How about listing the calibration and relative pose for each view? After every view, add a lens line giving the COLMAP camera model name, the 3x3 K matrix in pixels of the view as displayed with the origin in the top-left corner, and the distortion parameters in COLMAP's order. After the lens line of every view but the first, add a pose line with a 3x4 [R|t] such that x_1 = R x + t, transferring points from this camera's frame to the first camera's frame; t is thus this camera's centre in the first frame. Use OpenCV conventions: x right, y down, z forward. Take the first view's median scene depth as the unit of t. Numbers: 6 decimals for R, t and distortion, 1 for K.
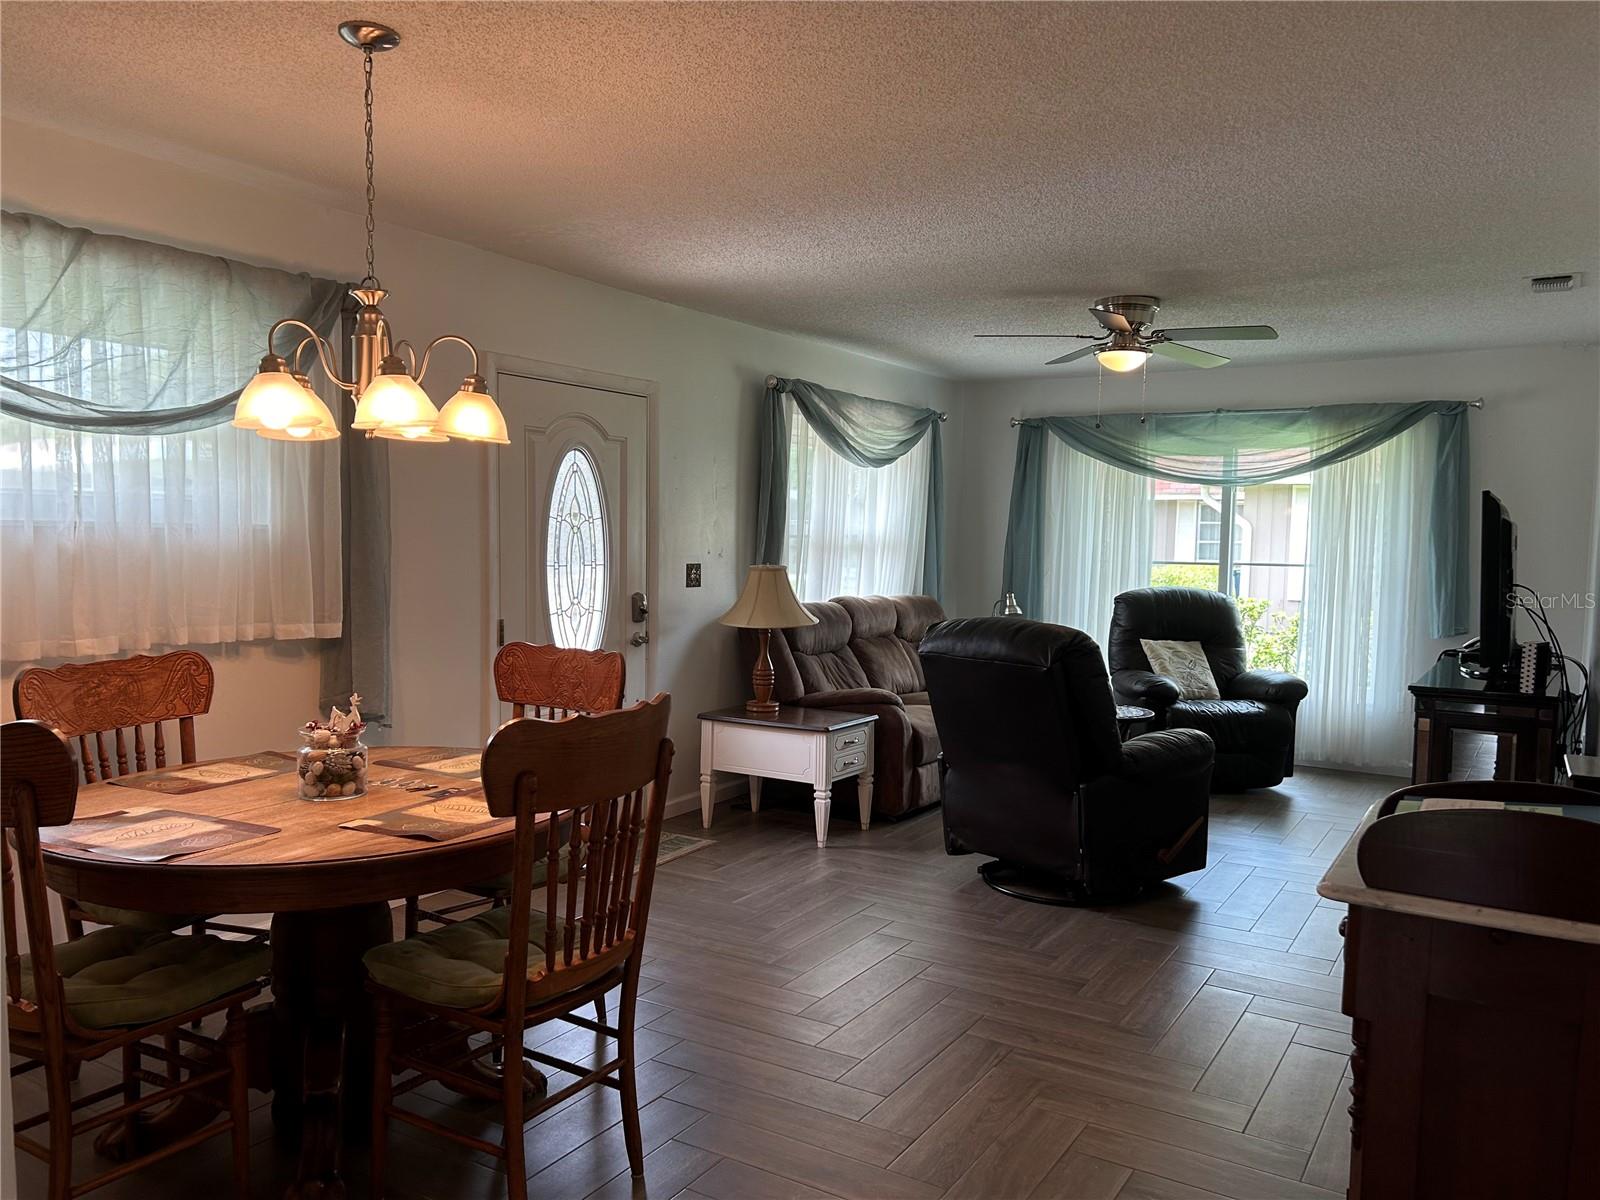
lens RADIAL K [[1206.2, 0, 784.8], [0, 1206.2, 604.2], [0, 0, 1]] dist [0.075569, -0.102236]
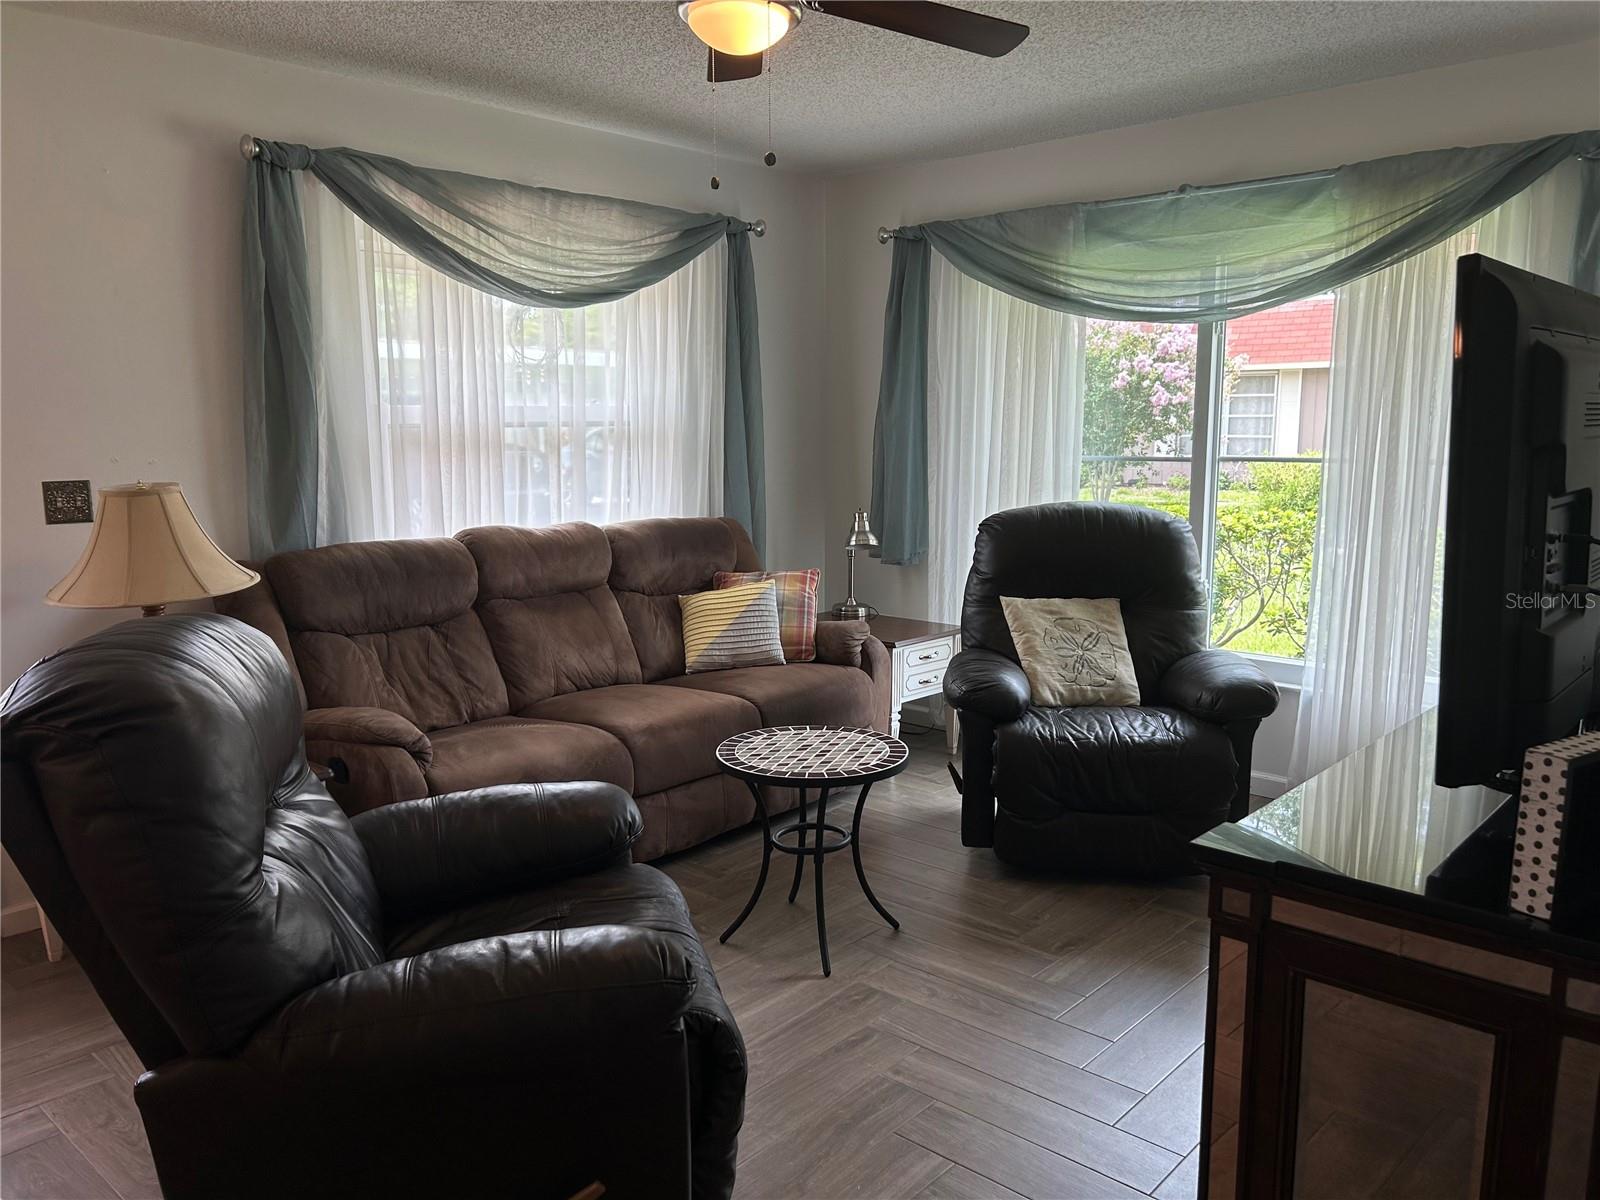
lens RADIAL K [[1206.2, 0, 796.7], [0, 1206.2, 602.0], [0, 0, 1]] dist [0.075569, -0.102236]
pose [[0.984854, 0.005390, -0.173305, 0.295185], [0.009573, 0.996302, 0.085386, -0.018320], [0.173124, -0.085752, 0.981160, 0.418980]]
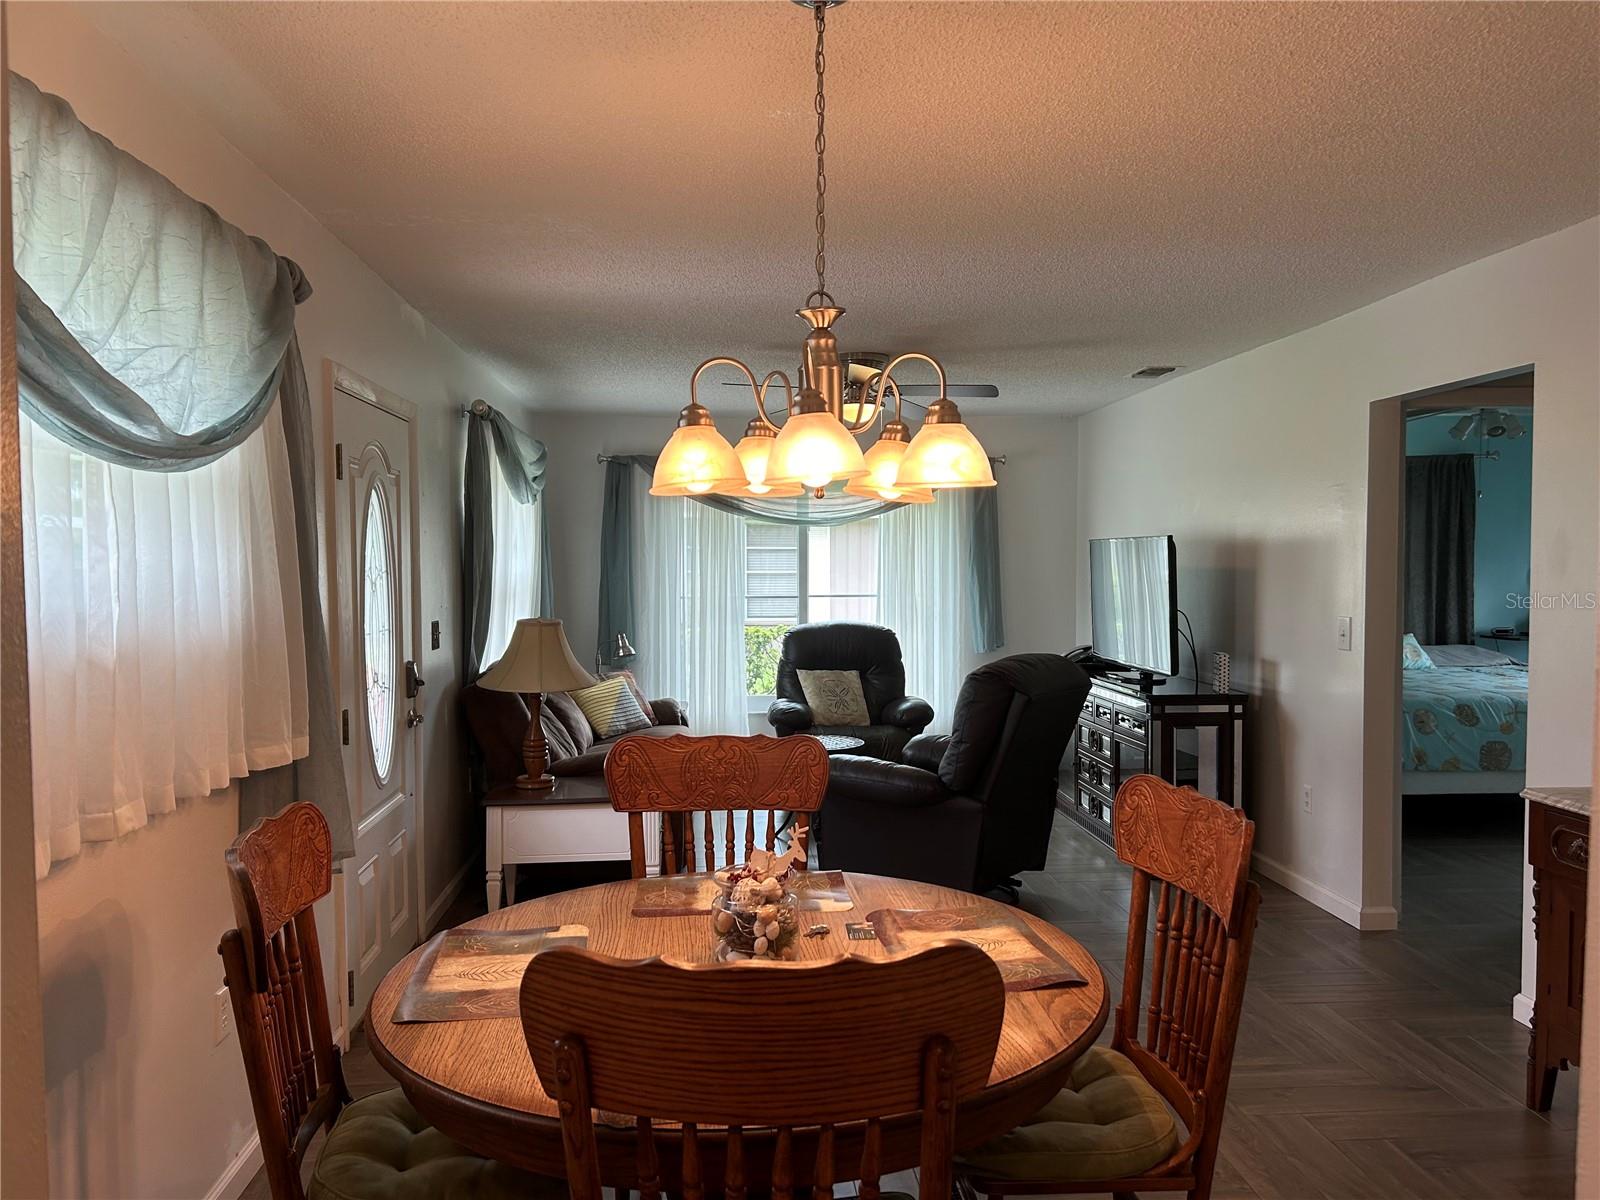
lens RADIAL K [[1206.2, 0, 805.3], [0, 1206.2, 599.6], [0, 0, 1]] dist [0.075569, -0.102236]
pose [[0.805457, -0.037214, 0.591485, -0.301369], [0.052121, 0.998608, -0.008147, -0.023488], [-0.590358, 0.037390, 0.806275, 0.140170]]
